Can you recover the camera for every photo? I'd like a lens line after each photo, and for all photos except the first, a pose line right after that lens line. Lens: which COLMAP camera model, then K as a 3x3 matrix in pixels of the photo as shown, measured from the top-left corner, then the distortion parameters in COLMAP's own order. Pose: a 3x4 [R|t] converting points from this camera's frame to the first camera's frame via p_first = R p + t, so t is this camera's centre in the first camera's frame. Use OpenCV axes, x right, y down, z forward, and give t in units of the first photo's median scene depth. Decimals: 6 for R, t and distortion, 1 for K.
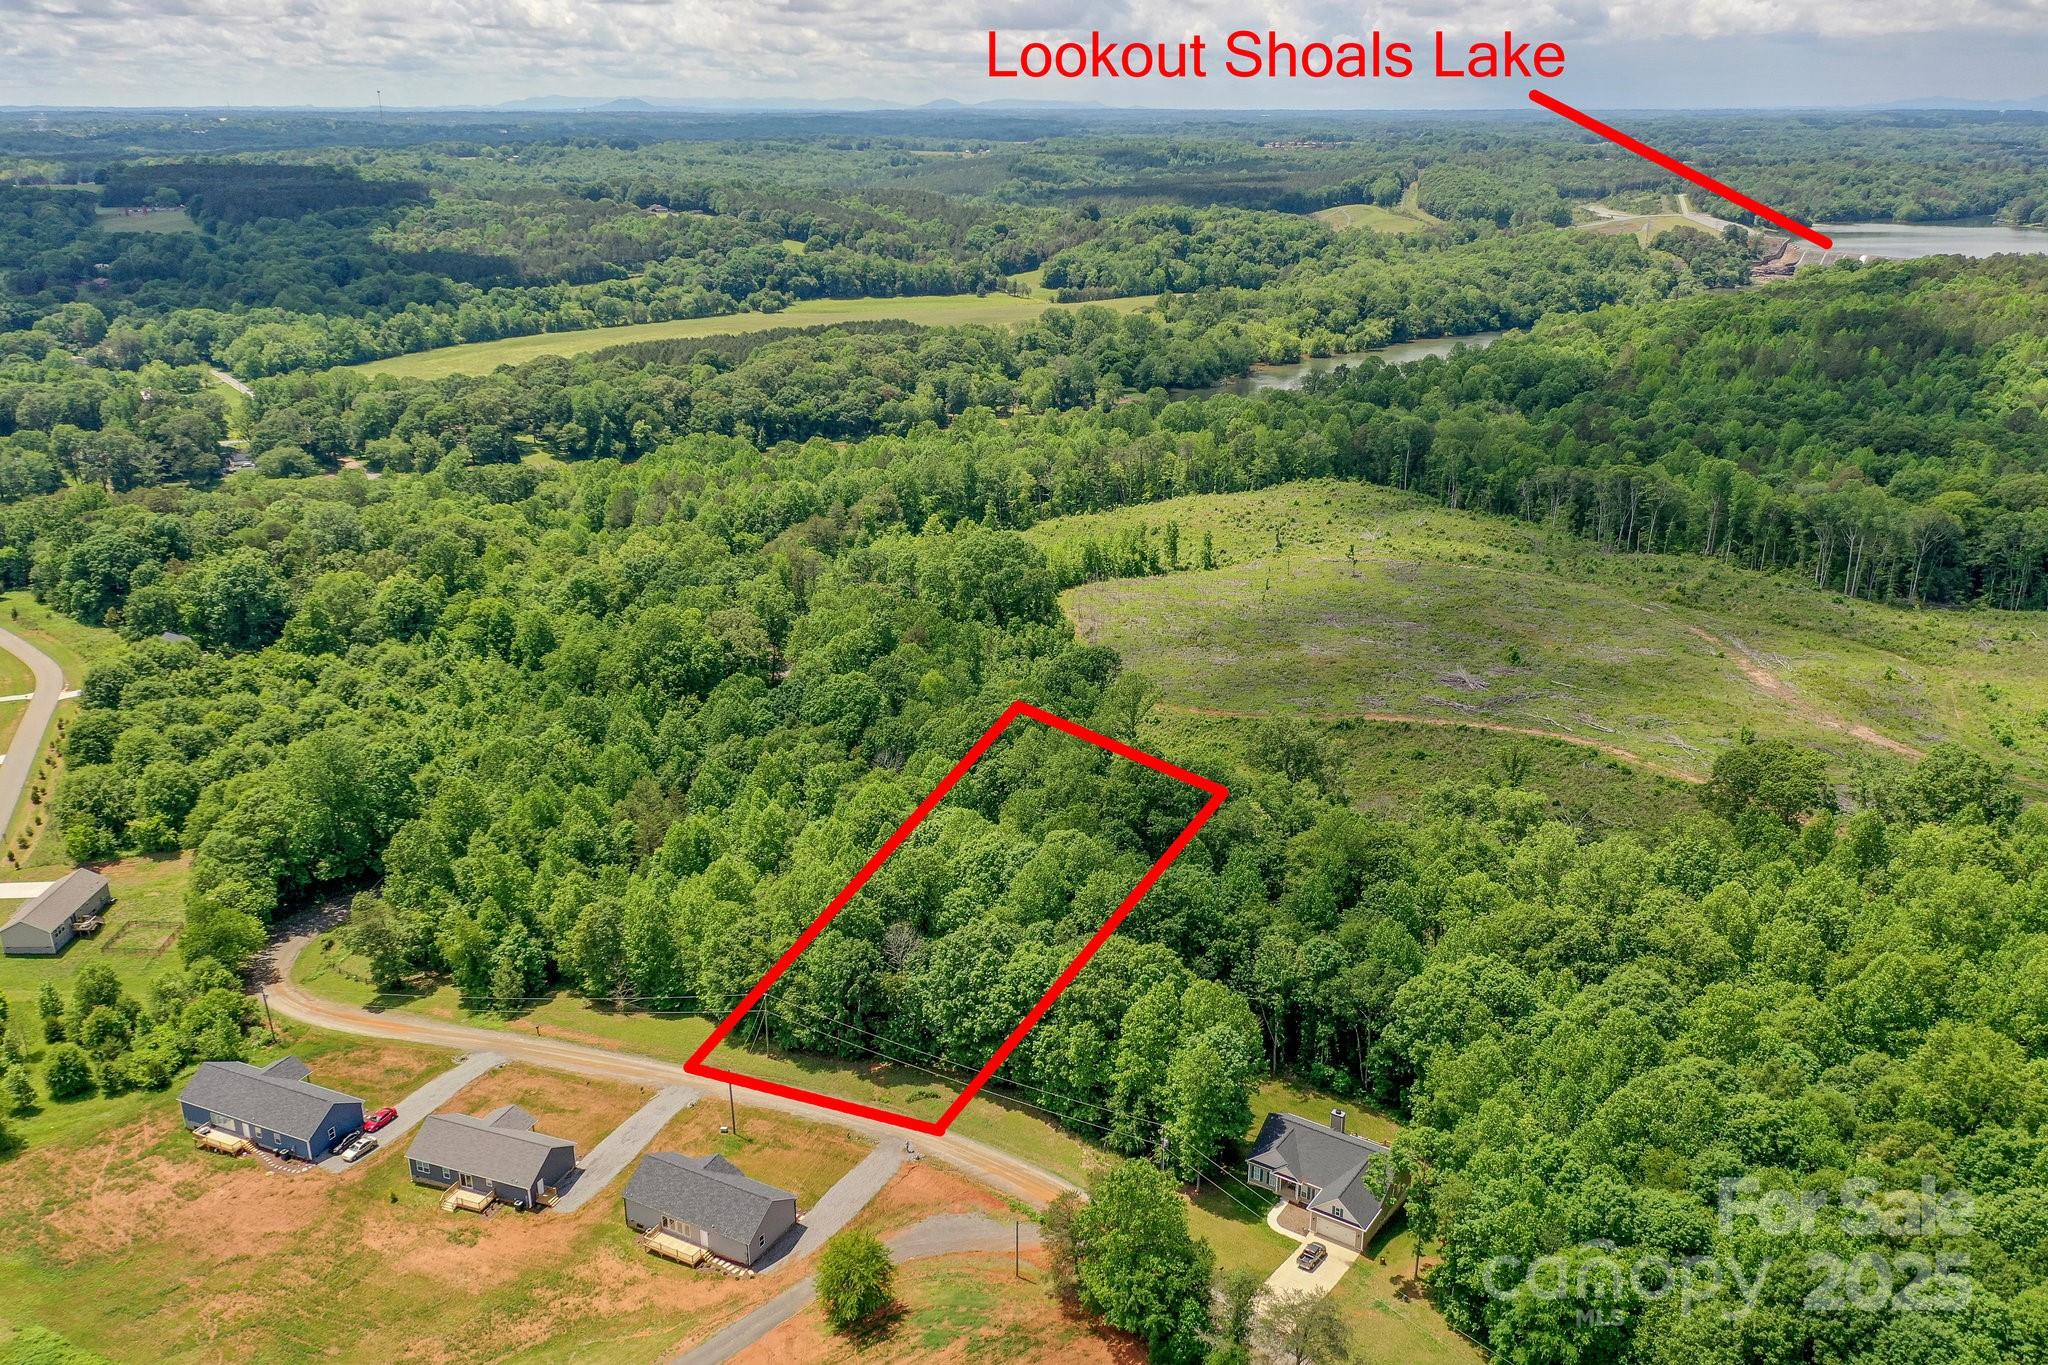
lens RADIAL K [[1631.9, 0, 1025.7], [0, 1631.9, 683.7], [0, 0, 1]] dist [-0.011425, 0.044258]
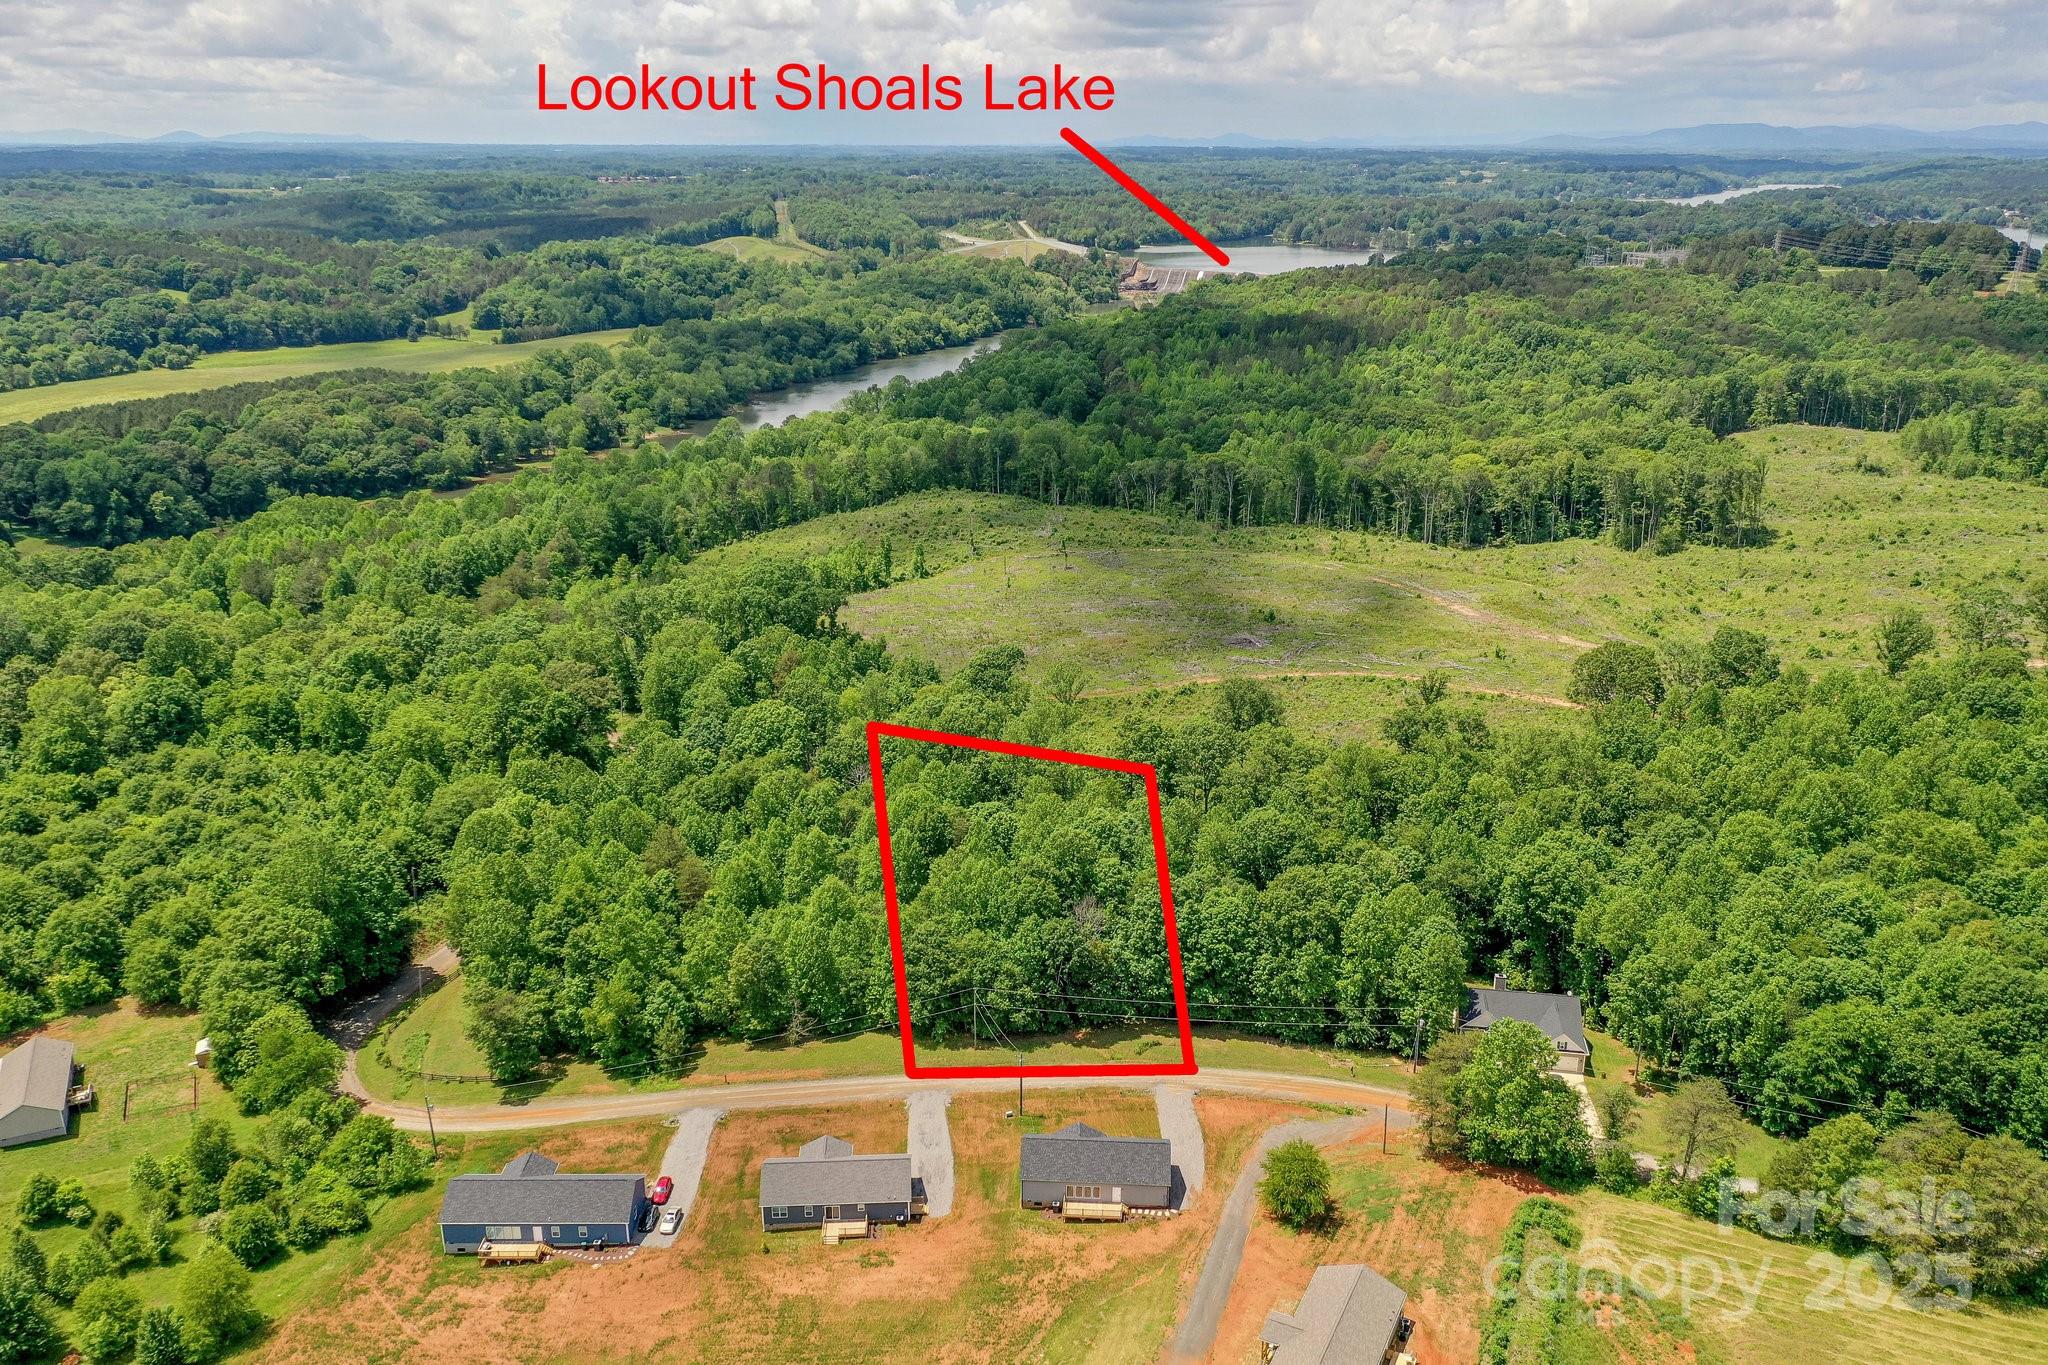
lens RADIAL K [[1608.7, 0, 1032.8], [0, 1608.7, 682.8], [0, 0, 1]] dist [-0.001877, 0.027059]
pose [[0.912754, -0.129569, 0.387417, -0.154318], [0.135671, 0.990685, 0.011687, -0.003341], [-0.385322, 0.041894, 0.921831, 0.007801]]
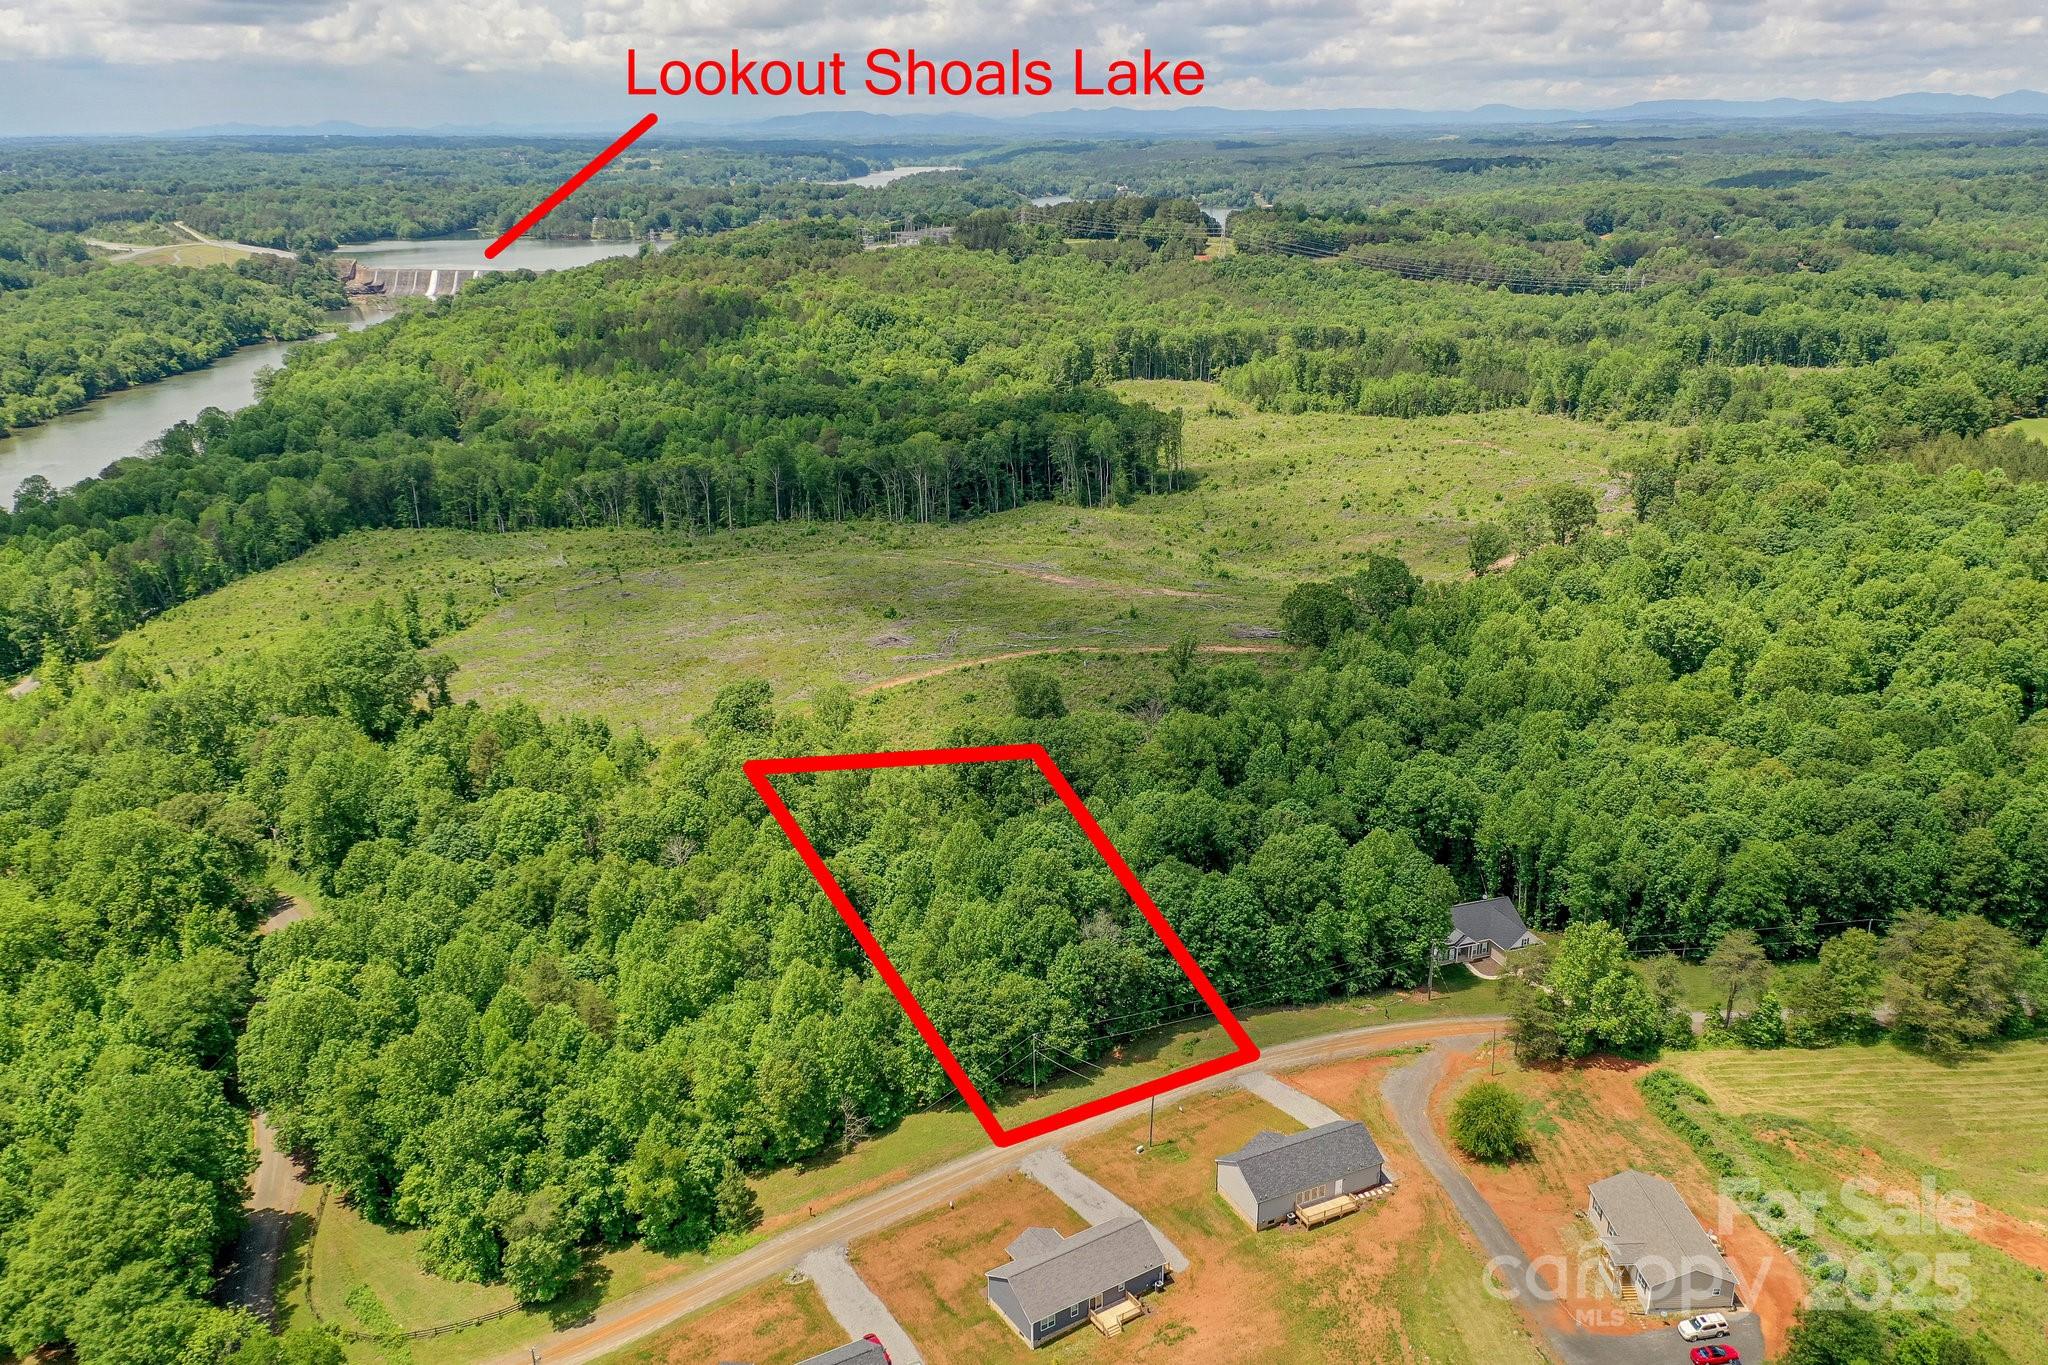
lens RADIAL K [[1608.7, 0, 1032.8], [0, 1608.7, 682.8], [0, 0, 1]] dist [-0.001877, 0.027059]
pose [[0.597357, -0.266812, 0.756291, -0.258170], [0.275043, 0.953999, 0.119318, -0.039412], [-0.753337, 0.136737, 0.643263, 0.107242]]
